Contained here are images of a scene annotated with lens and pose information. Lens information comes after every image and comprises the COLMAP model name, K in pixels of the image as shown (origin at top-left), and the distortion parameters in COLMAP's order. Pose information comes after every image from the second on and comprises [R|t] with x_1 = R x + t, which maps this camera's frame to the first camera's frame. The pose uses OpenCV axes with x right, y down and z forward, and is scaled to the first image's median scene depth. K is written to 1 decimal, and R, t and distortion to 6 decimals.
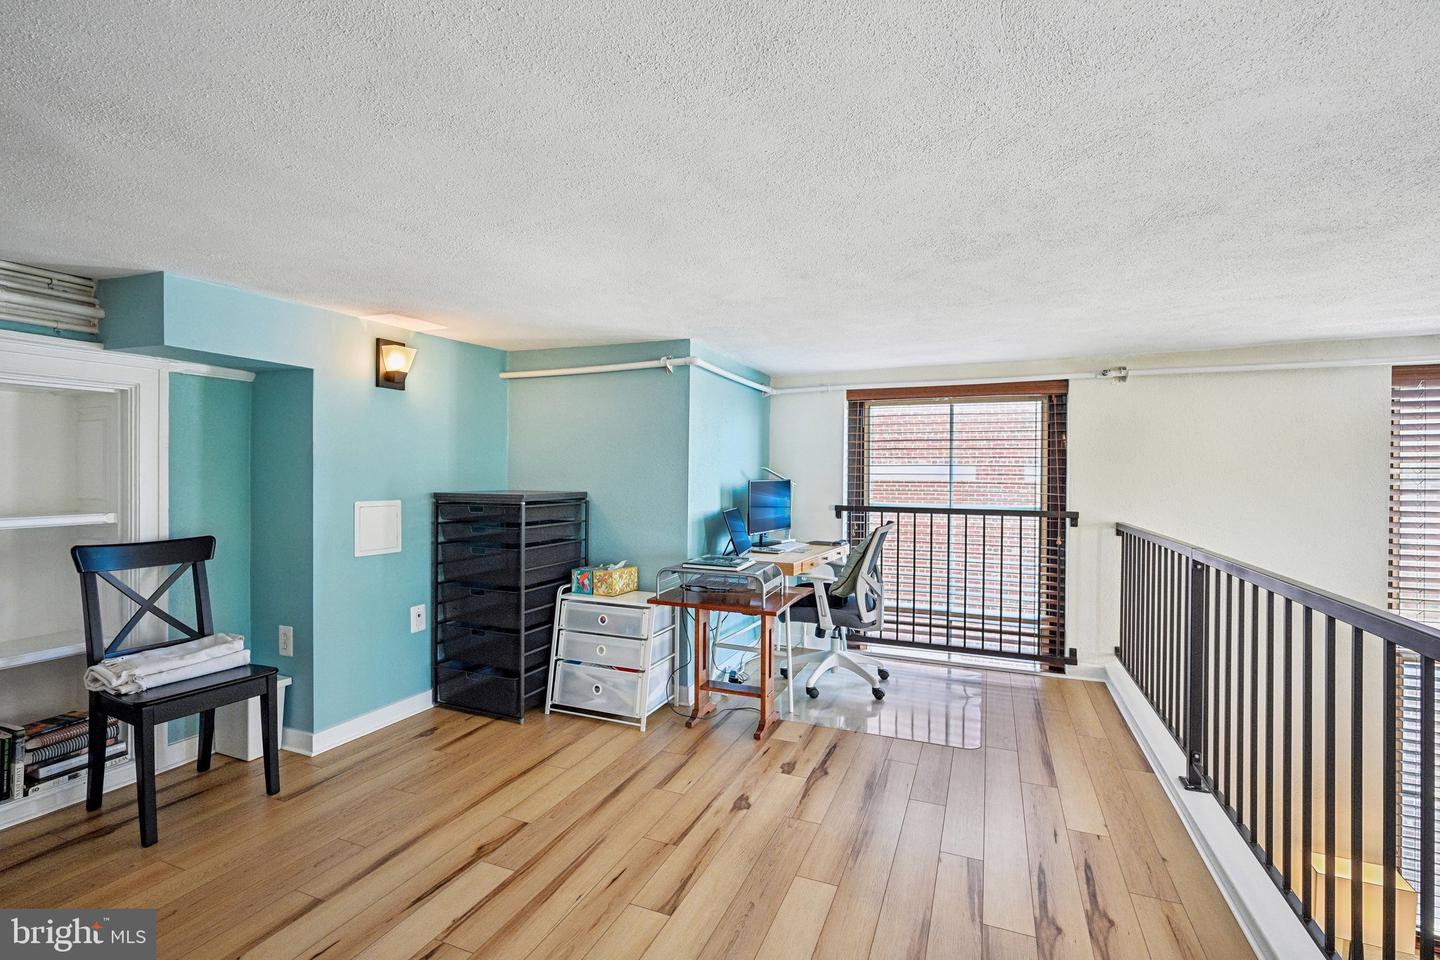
lens RADIAL K [[653.6, 0, 715.8], [0, 653.6, 479.7], [0, 0, 1]] dist [0.005357, 0.000973]
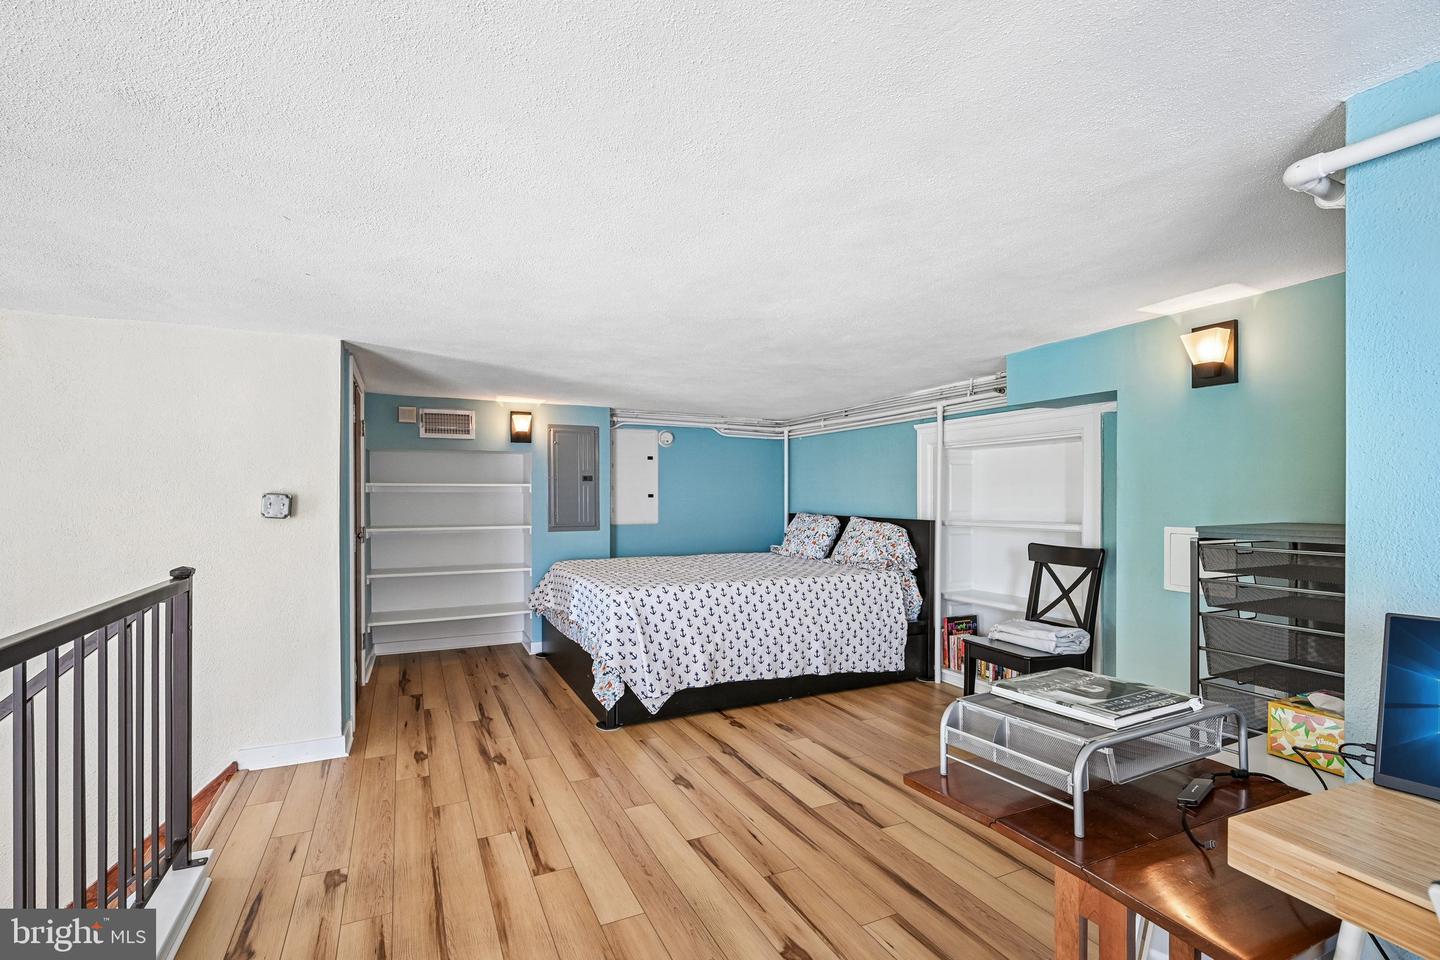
lens RADIAL K [[653.6, 0, 716.0], [0, 653.6, 494.9], [0, 0, 1]] dist [0.005357, 0.000973]
pose [[-0.665115, -0.010217, -0.746671, 0.679699], [-0.010029, 0.999938, -0.004749, 0.000613], [0.746673, 0.004330, -0.665177, 1.508016]]
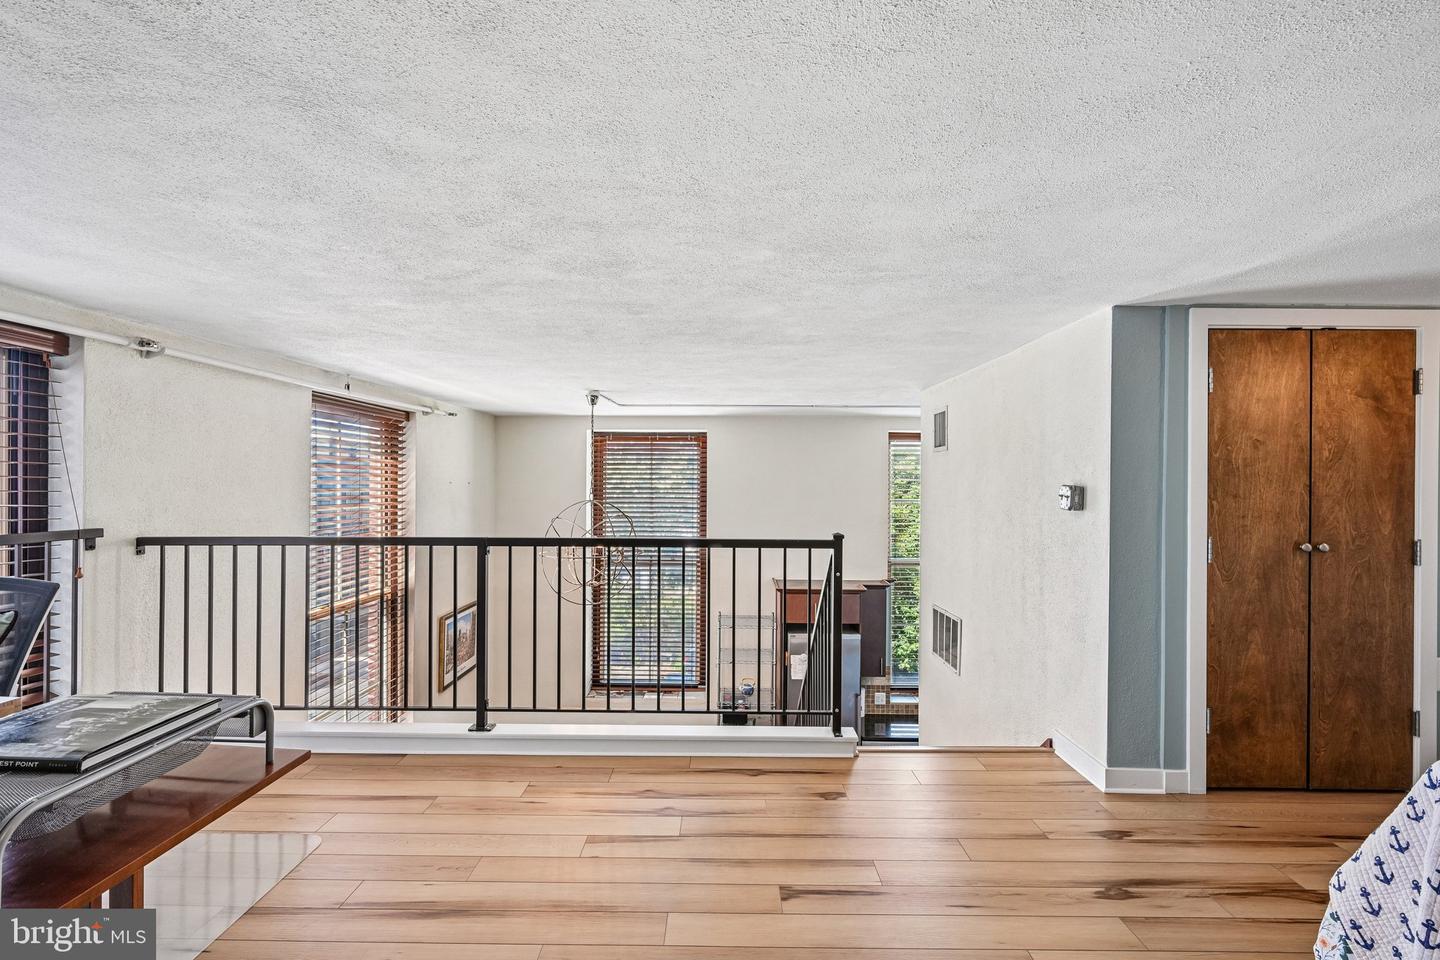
lens RADIAL K [[653.6, 0, 721.8], [0, 653.6, 478.9], [0, 0, 1]] dist [0.005357, 0.000973]
pose [[-0.372351, -0.003517, 0.928086, -0.632361], [-0.001153, 0.999994, 0.003327, -0.014009], [-0.928091, 0.000169, -0.372352, 1.102681]]
